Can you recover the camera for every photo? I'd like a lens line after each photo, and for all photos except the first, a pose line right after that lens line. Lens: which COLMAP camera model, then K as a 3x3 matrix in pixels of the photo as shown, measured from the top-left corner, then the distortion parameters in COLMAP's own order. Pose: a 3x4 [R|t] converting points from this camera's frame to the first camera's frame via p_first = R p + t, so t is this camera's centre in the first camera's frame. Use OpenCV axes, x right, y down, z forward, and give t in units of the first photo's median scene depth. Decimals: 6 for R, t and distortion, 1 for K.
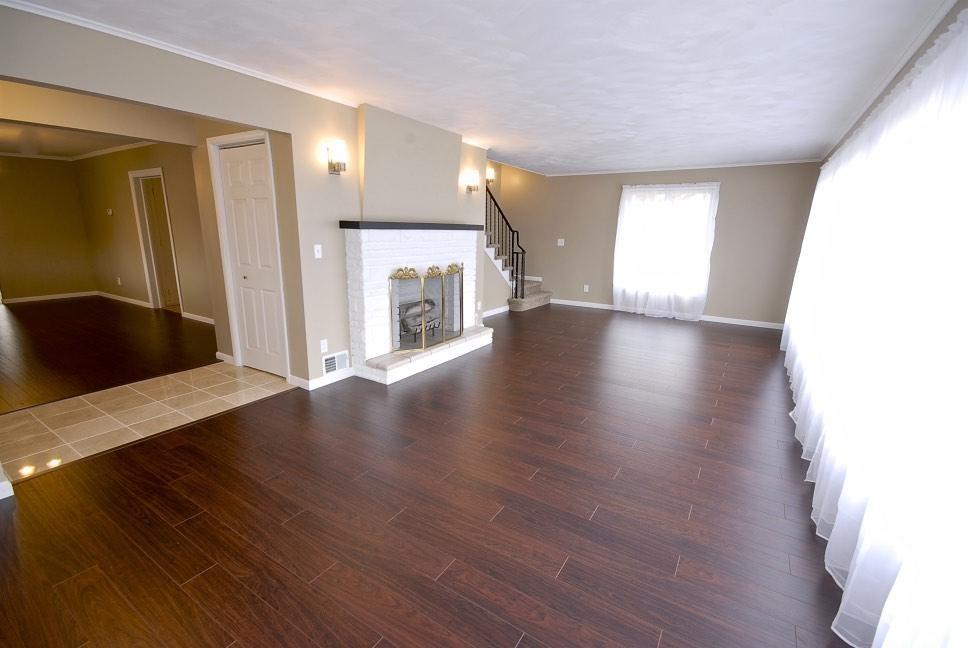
lens RADIAL K [[429.7, 0, 482.3], [0, 429.7, 328.6], [0, 0, 1]] dist [0.001574, 0.000346]
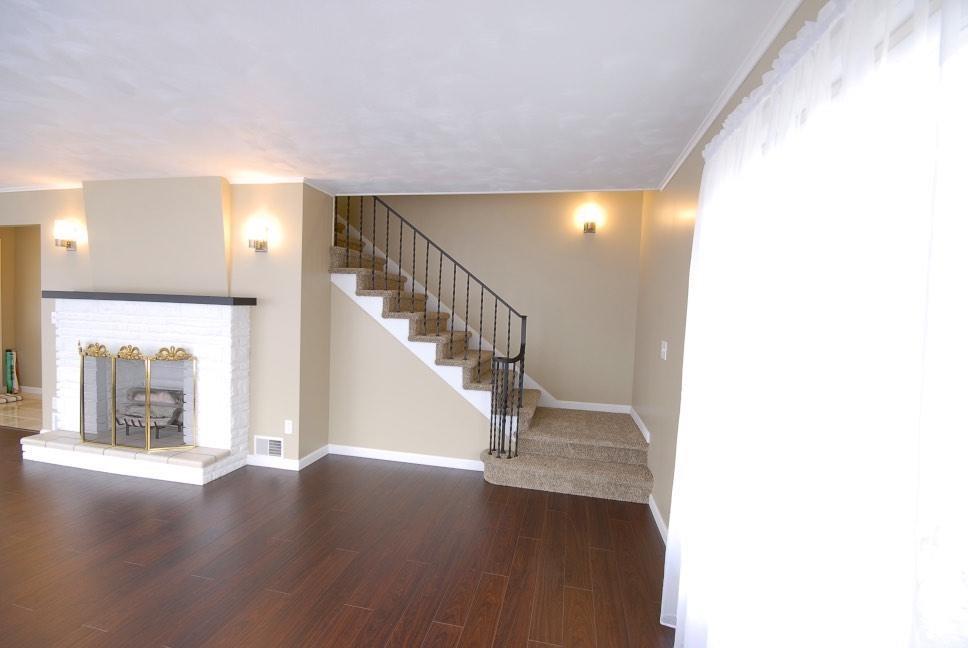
lens RADIAL K [[429.7, 0, 482.3], [0, 429.7, 328.6], [0, 0, 1]] dist [0.001574, 0.000346]
pose [[0.355582, 0.025859, -0.934287, 0.843459], [-0.239455, 0.968775, -0.064321, -0.274591], [0.903451, 0.246591, 0.350671, 1.269330]]
